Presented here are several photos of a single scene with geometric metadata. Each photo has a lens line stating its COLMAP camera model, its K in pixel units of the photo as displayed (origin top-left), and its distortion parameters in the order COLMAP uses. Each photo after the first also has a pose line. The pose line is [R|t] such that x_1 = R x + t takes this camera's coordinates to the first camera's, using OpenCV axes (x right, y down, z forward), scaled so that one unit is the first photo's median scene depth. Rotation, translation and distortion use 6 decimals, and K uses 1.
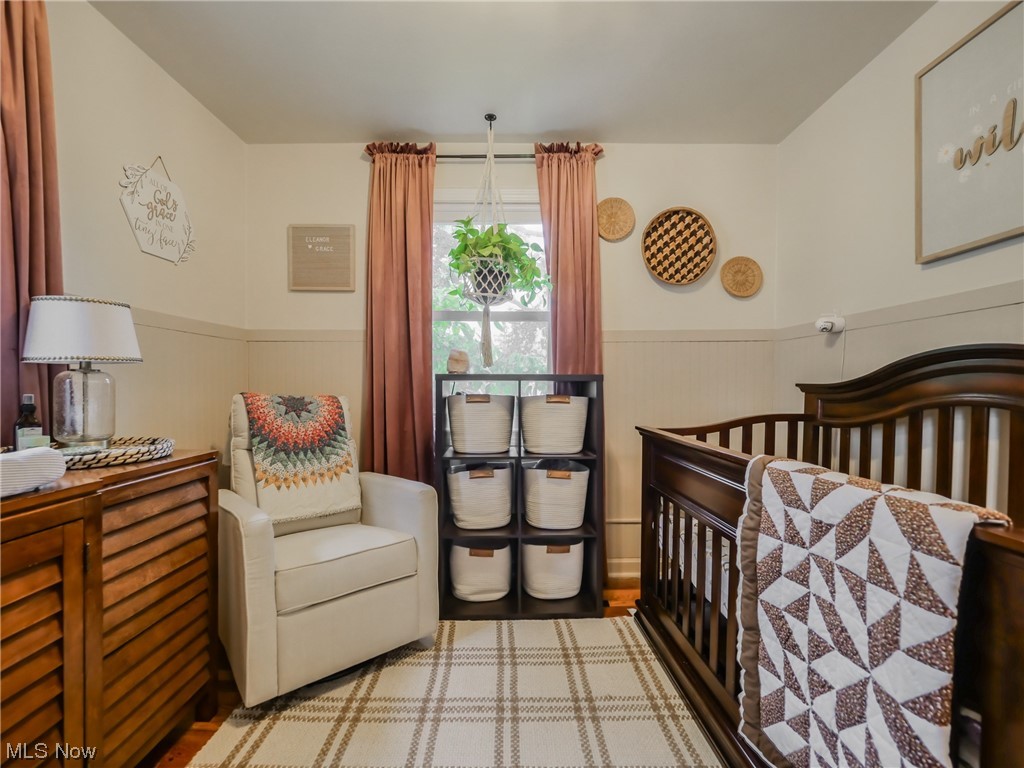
lens RADIAL K [[447.5, 0, 507.2], [0, 447.5, 386.1], [0, 0, 1]] dist [-0.003524, -0.000145]
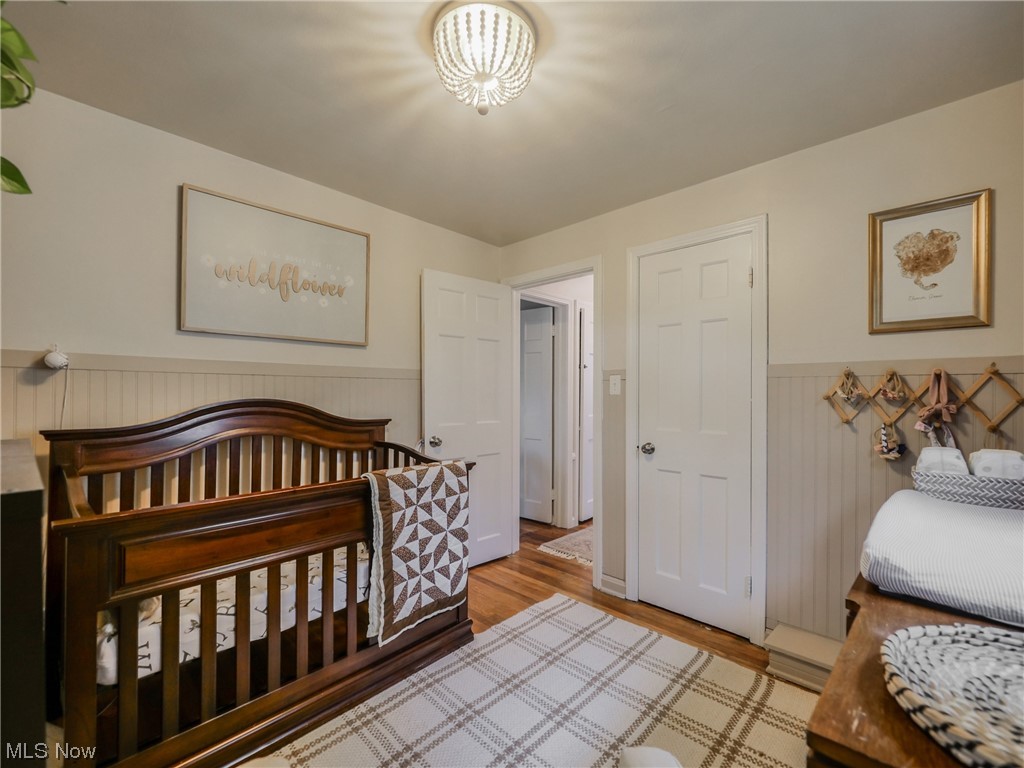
lens RADIAL K [[447.5, 0, 507.2], [0, 447.5, 386.1], [0, 0, 1]] dist [-0.003524, -0.000145]
pose [[-0.715469, -0.000172, 0.698645, -1.157161], [-0.005605, 0.999969, -0.005494, -0.197259], [-0.698622, -0.007847, -0.715448, 2.269985]]
